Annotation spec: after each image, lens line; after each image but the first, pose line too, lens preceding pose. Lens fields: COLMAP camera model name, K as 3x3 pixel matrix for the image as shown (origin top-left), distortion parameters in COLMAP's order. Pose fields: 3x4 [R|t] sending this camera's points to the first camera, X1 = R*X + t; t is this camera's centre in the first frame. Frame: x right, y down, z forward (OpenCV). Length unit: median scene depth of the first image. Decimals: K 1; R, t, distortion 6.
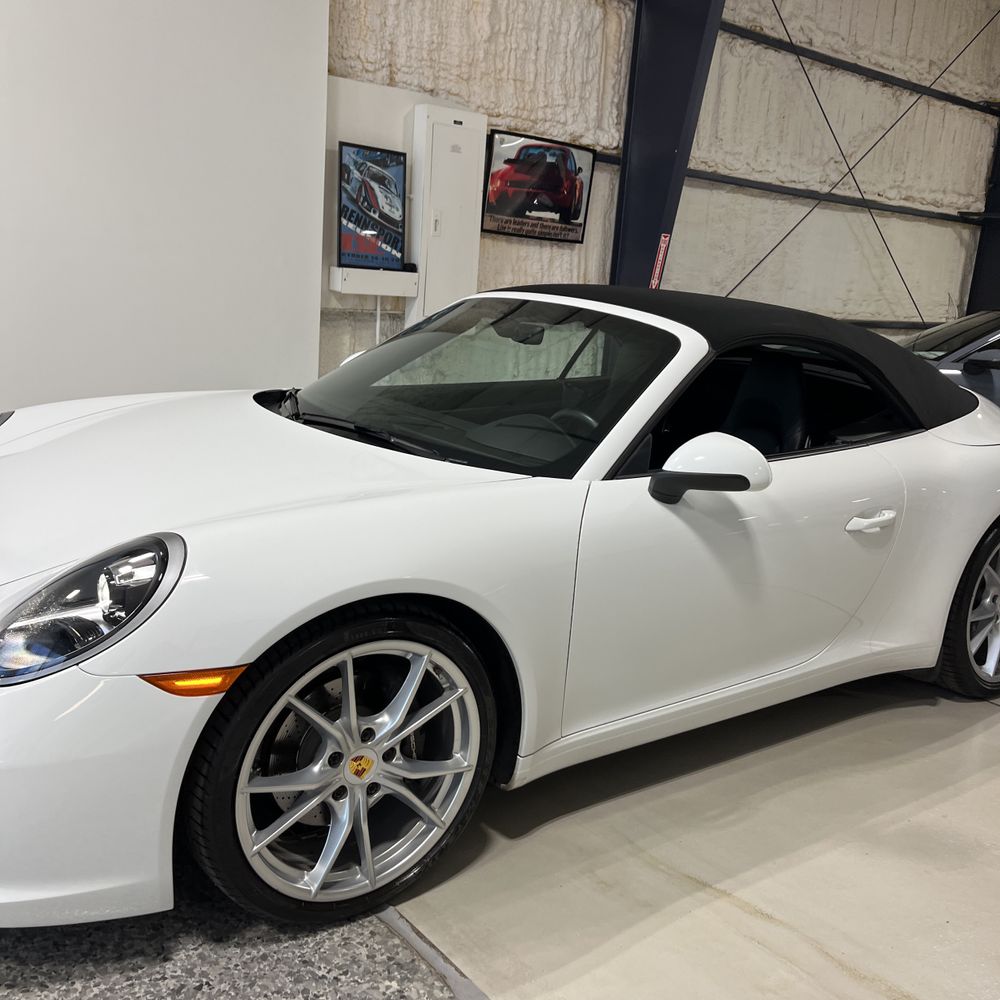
lens RADIAL K [[1016.5, 0, 509.0], [0, 1016.5, 500.9], [0, 0, 1]] dist [0.014689, 0.000000]
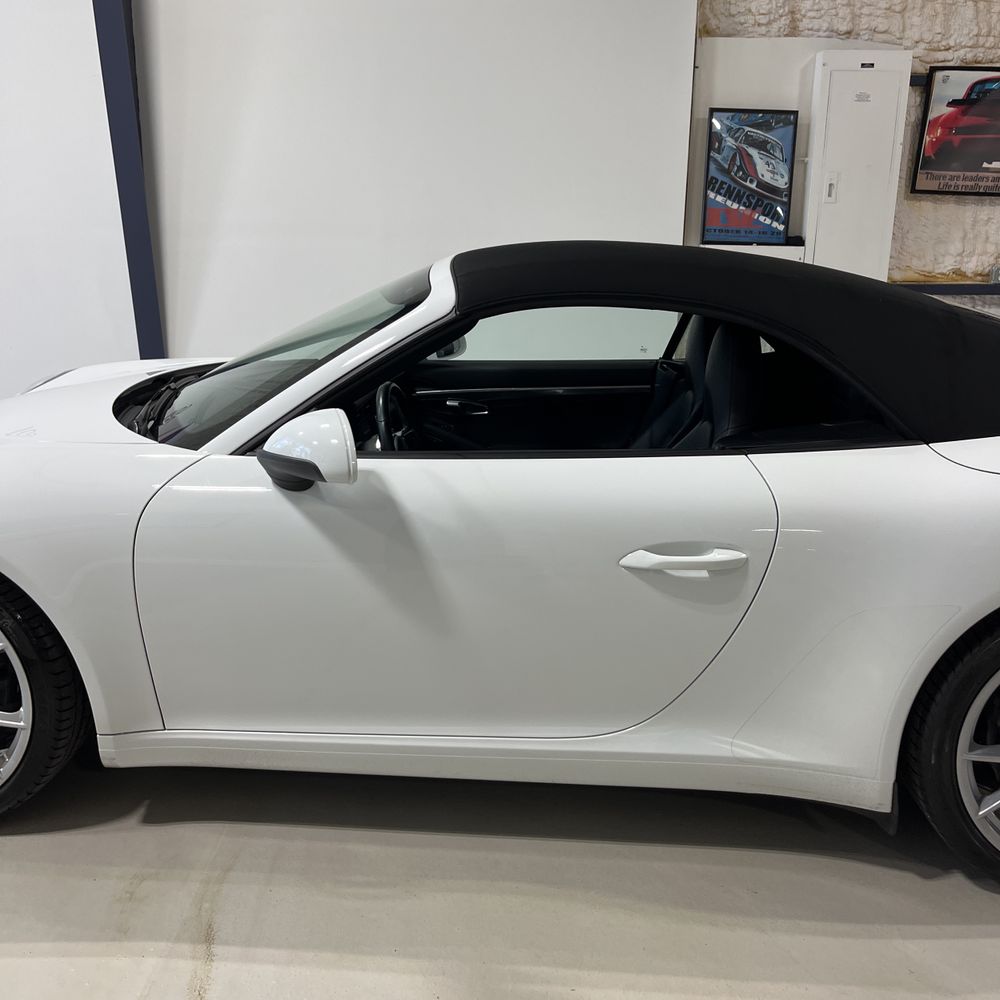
lens RADIAL K [[1016.5, 0, 500.8], [0, 1016.5, 500.8], [0, 0, 1]] dist [0.014689, 0.000000]
pose [[0.763343, 0.108686, -0.636784, 0.312990], [-0.107047, 0.993399, 0.041230, -0.015782], [0.637062, 0.036693, 0.769939, 0.176383]]
